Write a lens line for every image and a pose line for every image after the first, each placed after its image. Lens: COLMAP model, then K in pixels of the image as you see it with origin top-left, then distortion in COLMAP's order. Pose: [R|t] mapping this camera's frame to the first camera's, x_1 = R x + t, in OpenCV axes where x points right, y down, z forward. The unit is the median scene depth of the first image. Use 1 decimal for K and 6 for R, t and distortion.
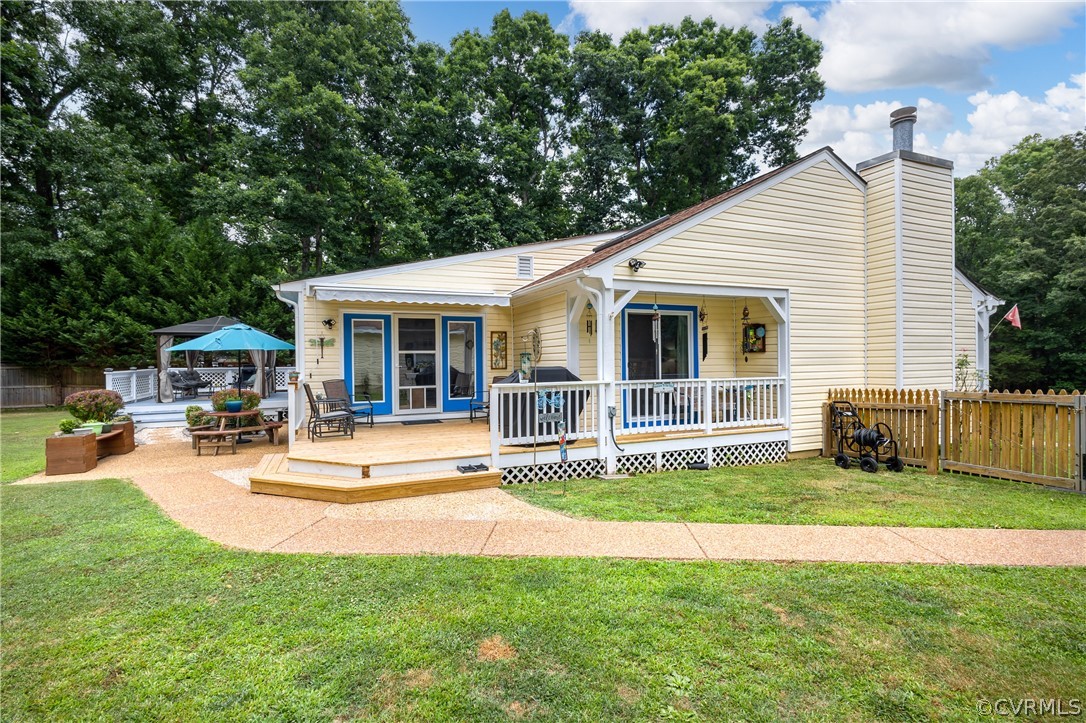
lens RADIAL K [[500.9, 0, 542.8], [0, 500.9, 366.3], [0, 0, 1]] dist [0.001617, -0.000461]
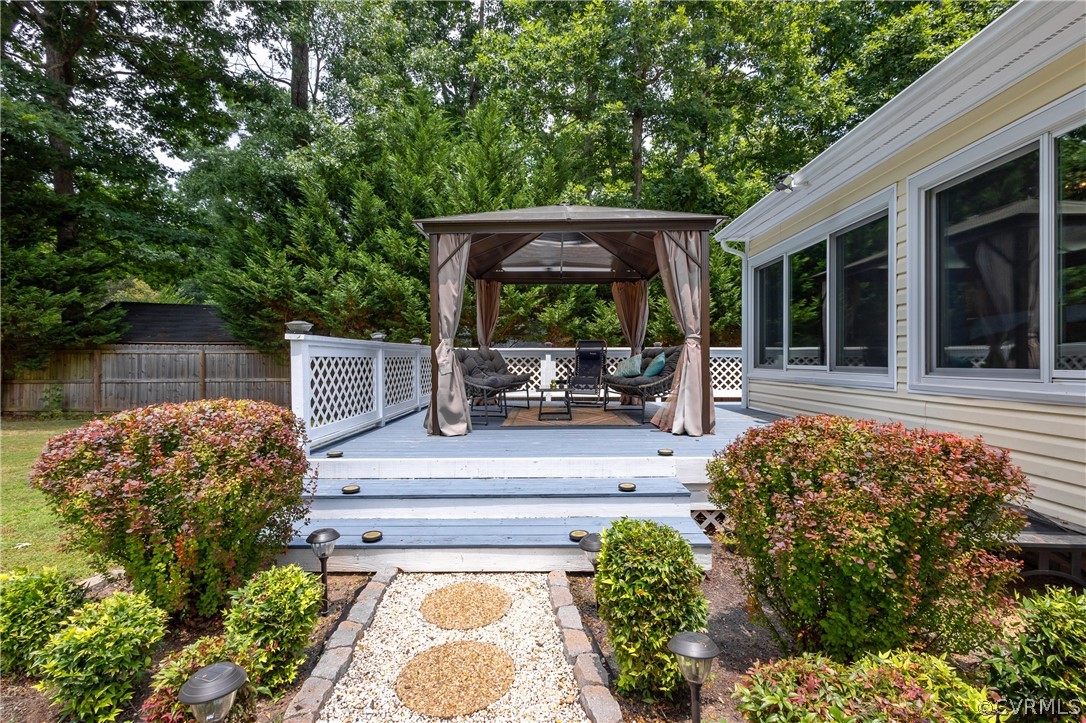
lens RADIAL K [[521.2, 0, 543.0], [0, 521.2, 361.5], [0, 0, 1]] dist [0.001326, 0.000177]
pose [[0.911852, 0.003985, -0.410500, -0.467914], [-0.007421, 0.999949, -0.006777, 0.021313], [0.410452, 0.009226, 0.911836, 0.598011]]
